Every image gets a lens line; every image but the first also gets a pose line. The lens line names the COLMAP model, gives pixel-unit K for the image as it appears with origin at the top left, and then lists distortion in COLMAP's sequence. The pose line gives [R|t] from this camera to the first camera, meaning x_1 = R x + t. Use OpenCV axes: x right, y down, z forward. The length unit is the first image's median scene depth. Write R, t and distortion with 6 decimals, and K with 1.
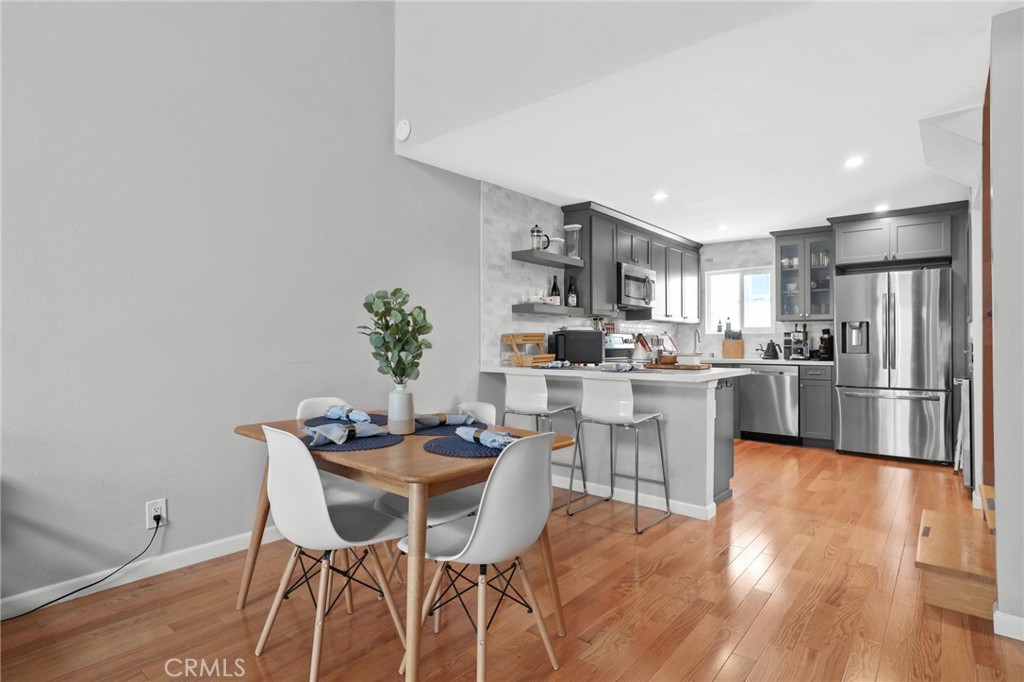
lens RADIAL K [[524.4, 0, 512.0], [0, 524.4, 341.0], [0, 0, 1]] dist [-0.017956, 0.000460]
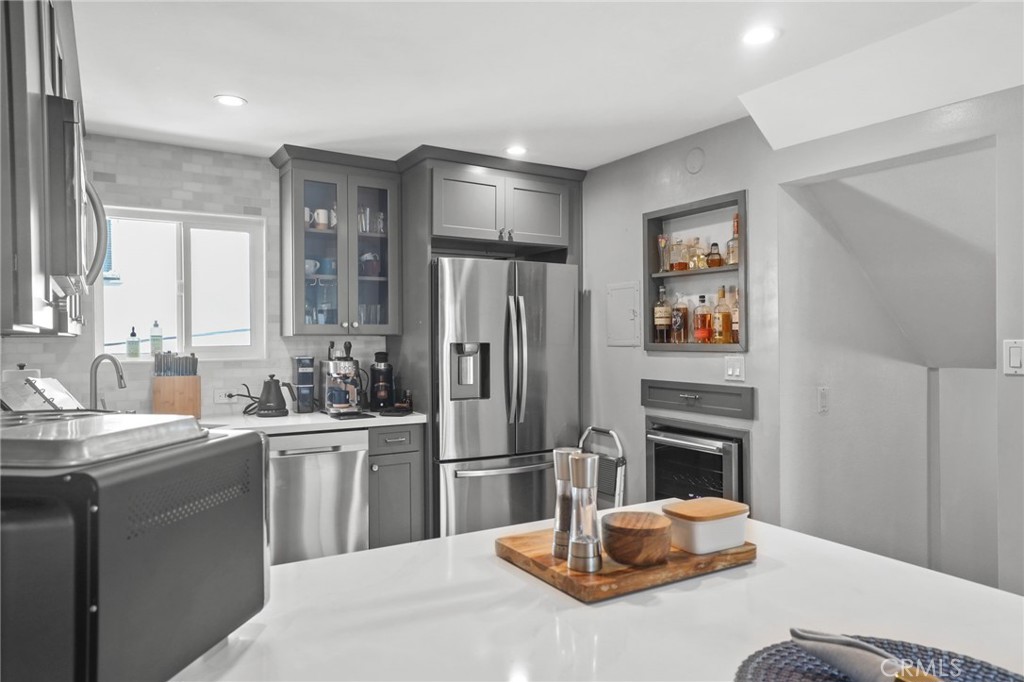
lens RADIAL K [[685.2, 0, 512.0], [0, 685.2, 341.0], [0, 0, 1]] dist [0.002922, 0.000887]
pose [[0.315401, -0.004714, 0.948947, -0.023895], [0.000799, 0.999989, 0.004702, -0.035316], [-0.948958, -0.000725, 0.315401, 0.602106]]
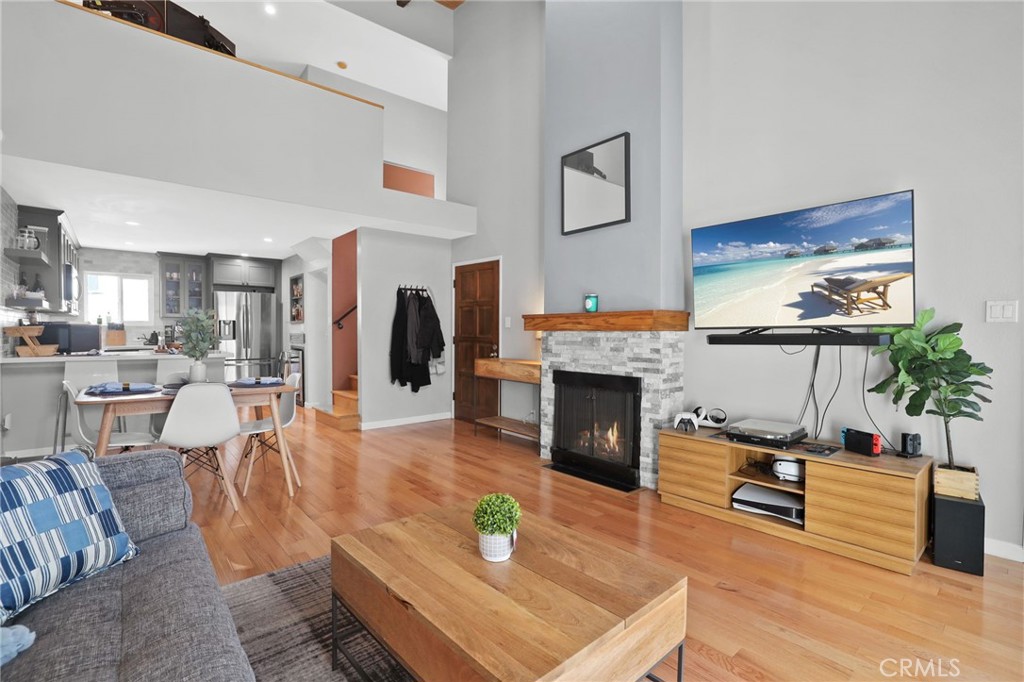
lens RADIAL K [[473.9, 0, 516.0], [0, 473.9, 335.9], [0, 0, 1]] dist [-0.040284, 0.017628]
pose [[0.145363, -0.013235, 0.989290, -0.558743], [-0.006128, 0.999879, 0.014277, -0.011862], [-0.989359, -0.008137, 0.145264, -0.097196]]
